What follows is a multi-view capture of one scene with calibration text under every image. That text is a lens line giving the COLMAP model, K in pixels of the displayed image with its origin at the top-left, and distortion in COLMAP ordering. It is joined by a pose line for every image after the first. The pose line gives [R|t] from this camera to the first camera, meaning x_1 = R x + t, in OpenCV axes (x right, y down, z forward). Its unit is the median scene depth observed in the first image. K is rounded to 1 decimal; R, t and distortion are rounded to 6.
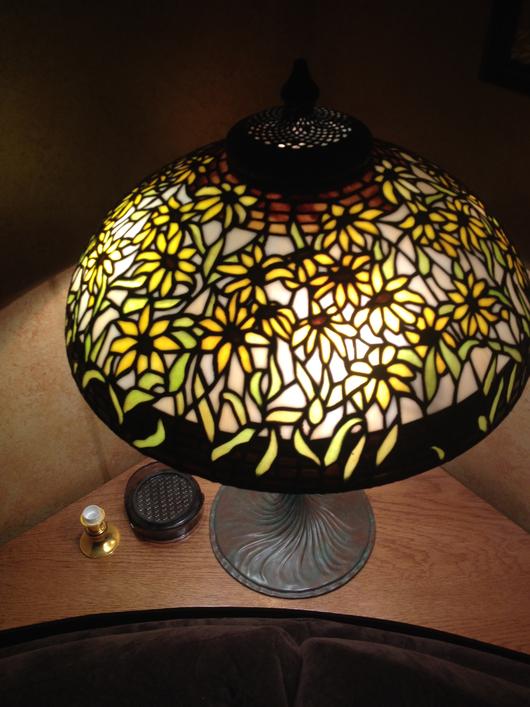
lens RADIAL K [[712.7, 0, 243.8], [0, 712.7, 351.9], [0, 0, 1]] dist [0.220391, -0.448395]
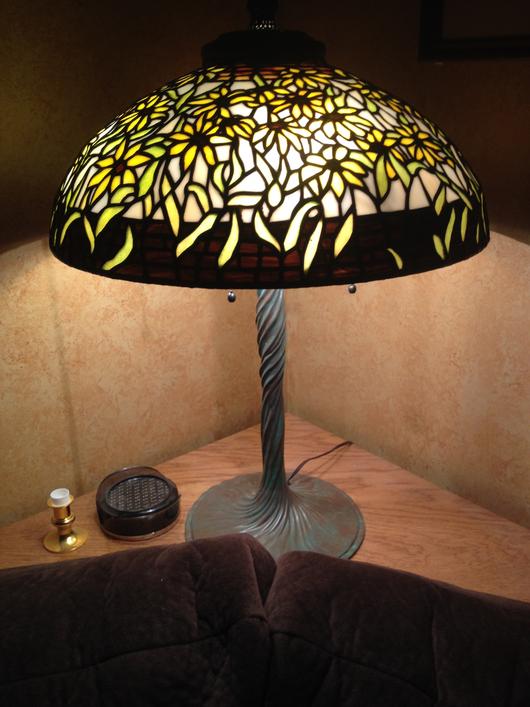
lens RADIAL K [[712.7, 0, 243.8], [0, 712.7, 351.9], [0, 0, 1]] dist [0.220391, -0.448395]
pose [[0.999899, 0.003006, -0.013917, 0.068400], [-0.008264, 0.918488, -0.395363, 0.696400], [0.011594, 0.395438, 0.918419, 0.107717]]
